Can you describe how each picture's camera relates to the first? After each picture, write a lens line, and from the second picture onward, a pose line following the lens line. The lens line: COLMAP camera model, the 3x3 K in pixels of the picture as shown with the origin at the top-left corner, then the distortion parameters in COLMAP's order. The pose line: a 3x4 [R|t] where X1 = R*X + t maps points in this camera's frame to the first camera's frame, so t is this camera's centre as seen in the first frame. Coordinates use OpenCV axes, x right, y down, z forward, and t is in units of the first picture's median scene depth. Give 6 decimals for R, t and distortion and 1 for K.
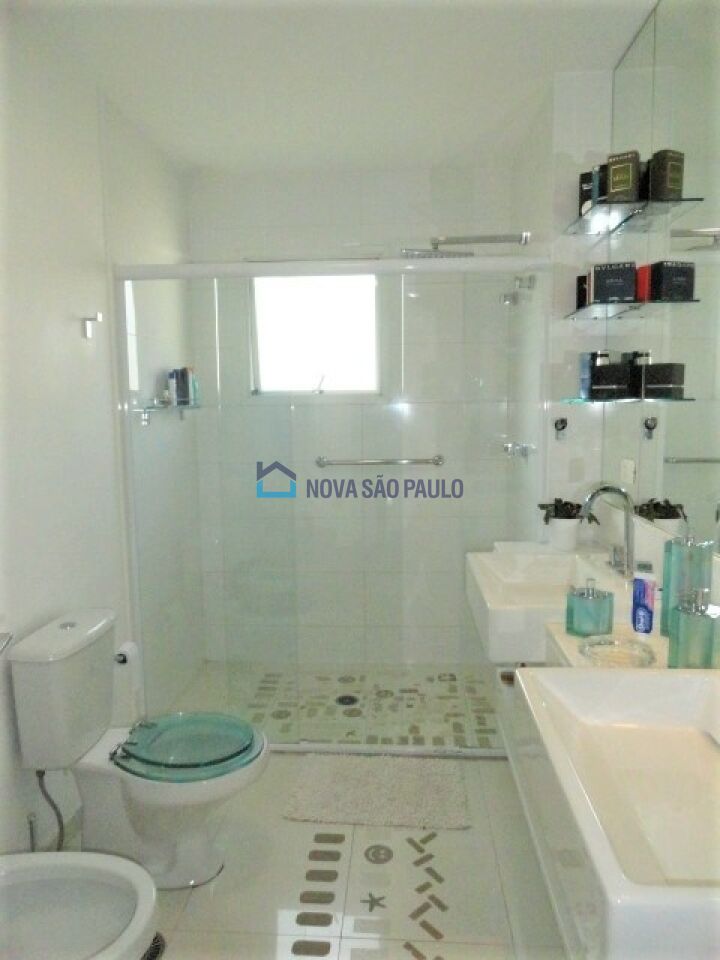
lens RADIAL K [[653.6, 0, 359.5], [0, 653.6, 480.8], [0, 0, 1]] dist [0.004826, 0.000938]
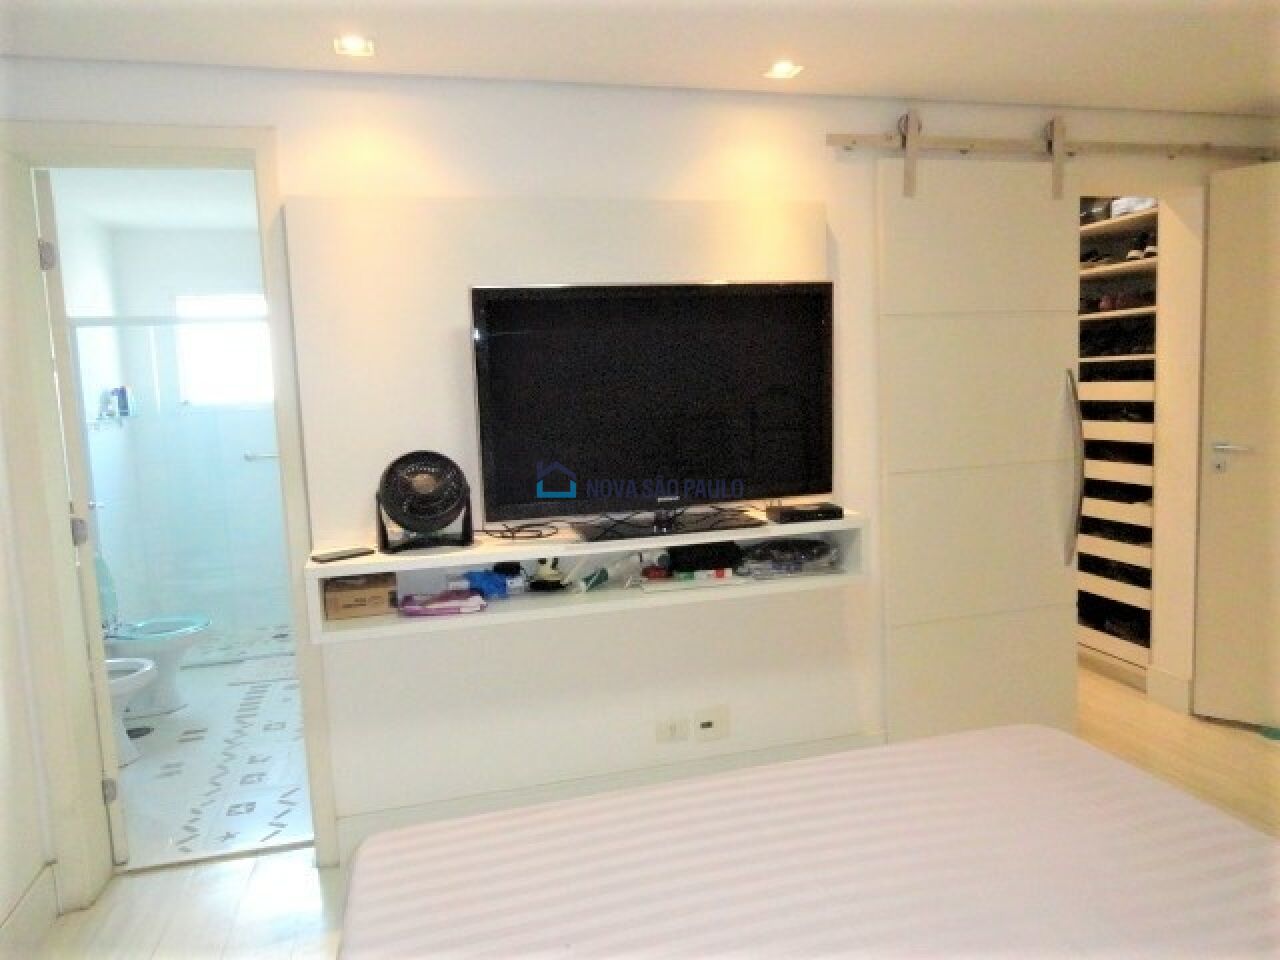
lens RADIAL K [[871.4, 0, 641.5], [0, 871.4, 492.8], [0, 0, 1]] dist [0.004826, 0.000938]
pose [[0.945352, -0.068456, 0.318784, 0.136586], [0.072303, 0.997383, -0.000235, 0.110961], [-0.317933, 0.023272, 0.947827, -0.959052]]
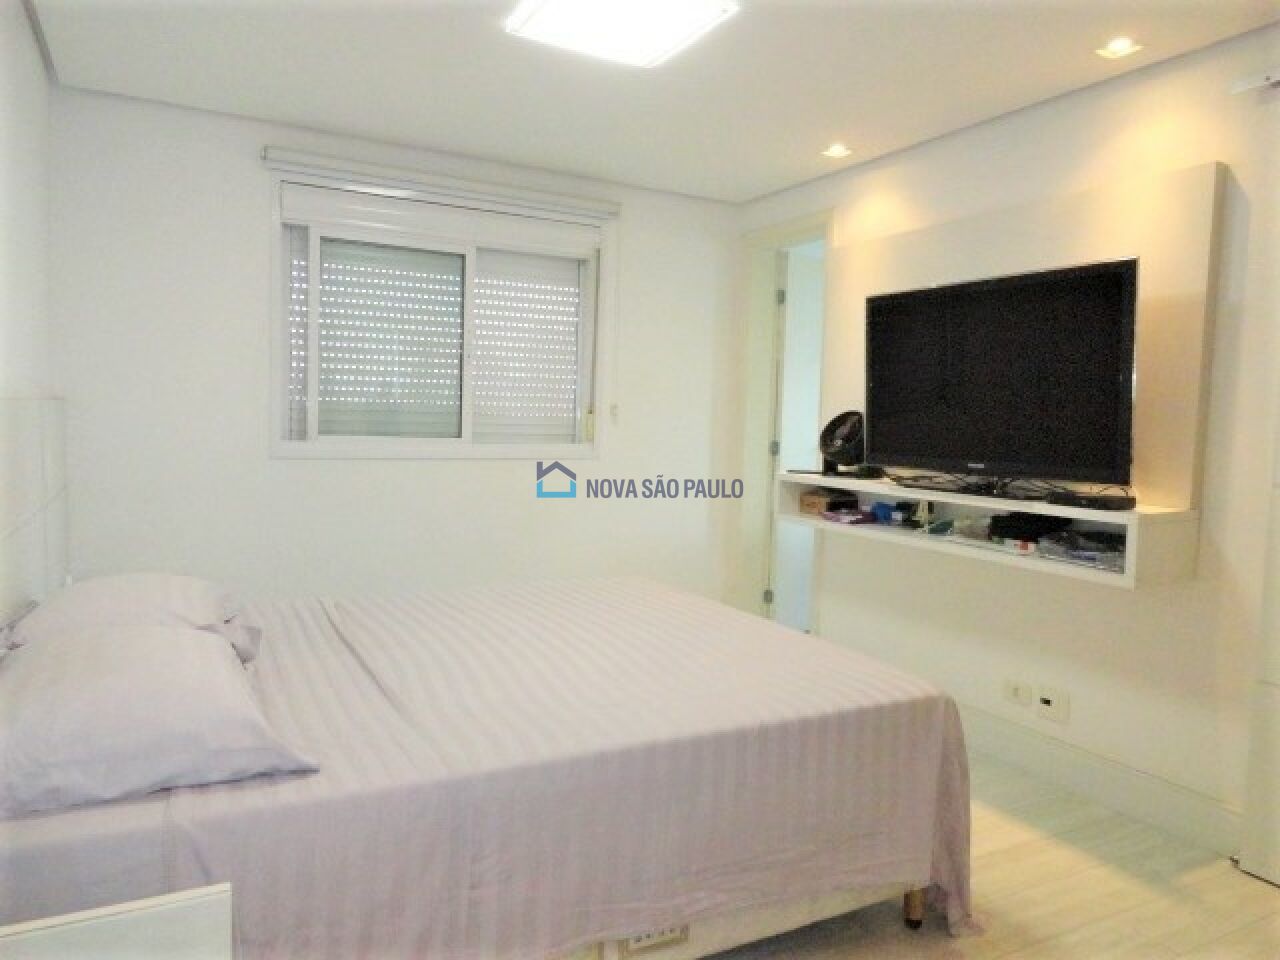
lens RADIAL K [[871.4, 0, 636.3], [0, 871.4, 471.0], [0, 0, 1]] dist [0.004826, 0.000938]
pose [[0.527475, 0.081205, -0.845681, 2.386549], [-0.130341, 0.991372, 0.013897, 0.232128], [0.839513, 0.102897, 0.533508, -1.063532]]
